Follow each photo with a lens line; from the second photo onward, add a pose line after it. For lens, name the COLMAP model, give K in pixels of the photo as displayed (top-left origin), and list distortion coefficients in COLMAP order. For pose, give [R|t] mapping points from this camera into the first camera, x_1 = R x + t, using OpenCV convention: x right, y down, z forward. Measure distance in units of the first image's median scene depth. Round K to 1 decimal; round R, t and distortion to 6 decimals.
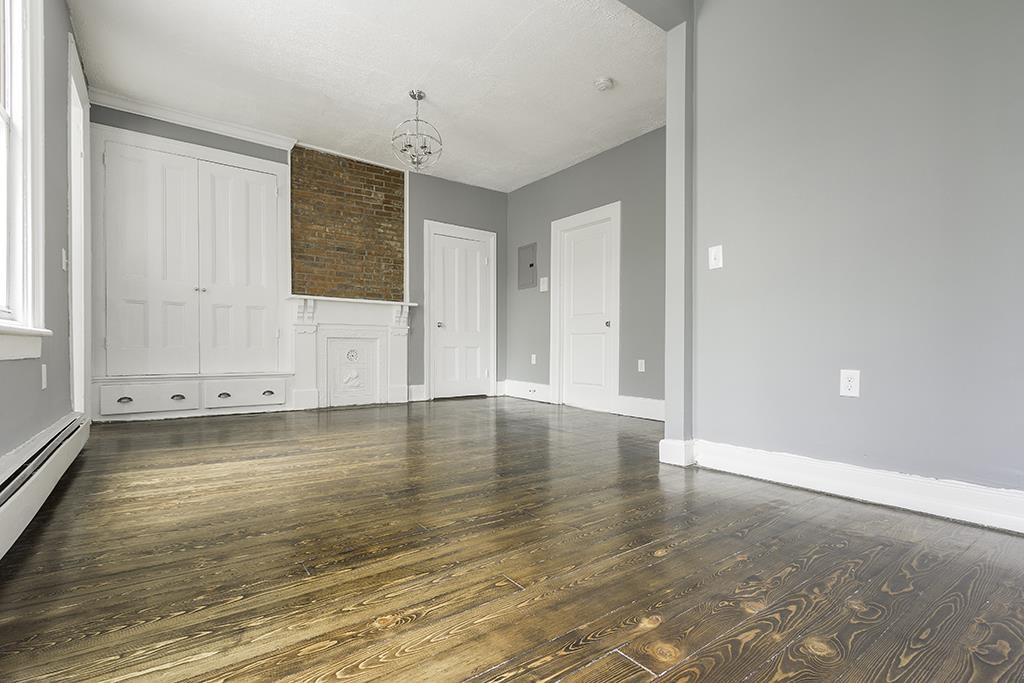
lens RADIAL K [[482.4, 0, 514.6], [0, 482.4, 351.9], [0, 0, 1]] dist [0.002420, 0.000222]
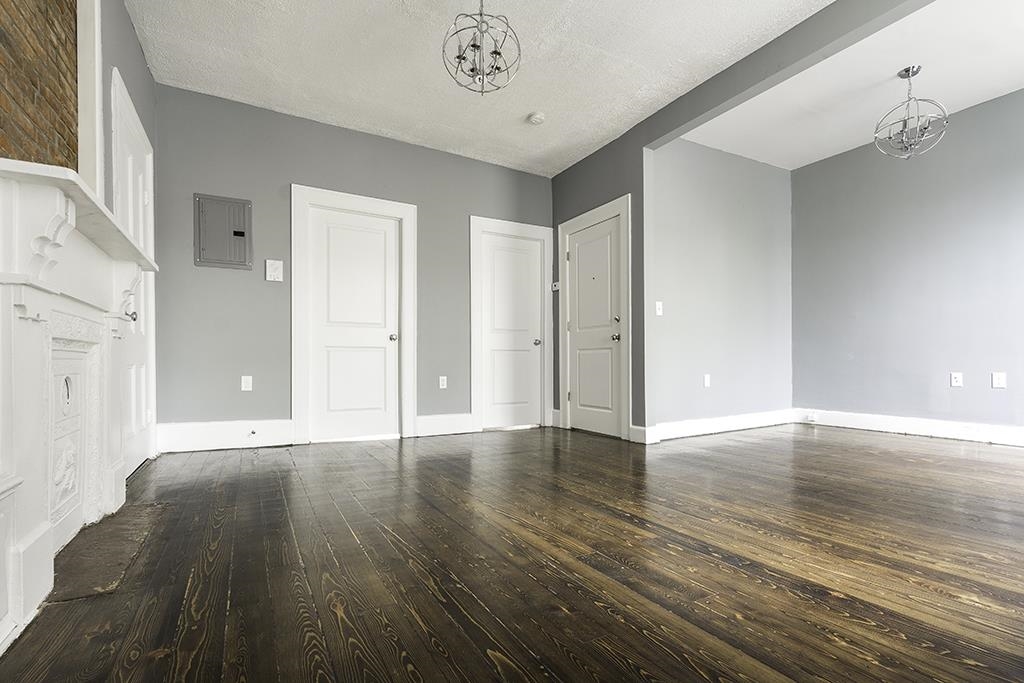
lens RADIAL K [[482.4, 0, 514.6], [0, 482.4, 351.9], [0, 0, 1]] dist [0.002420, 0.000222]
pose [[0.115710, 0.018817, 0.993105, -0.672382], [0.012919, 0.999707, -0.020448, -0.010753], [-0.993199, 0.015195, 0.115433, 0.711158]]
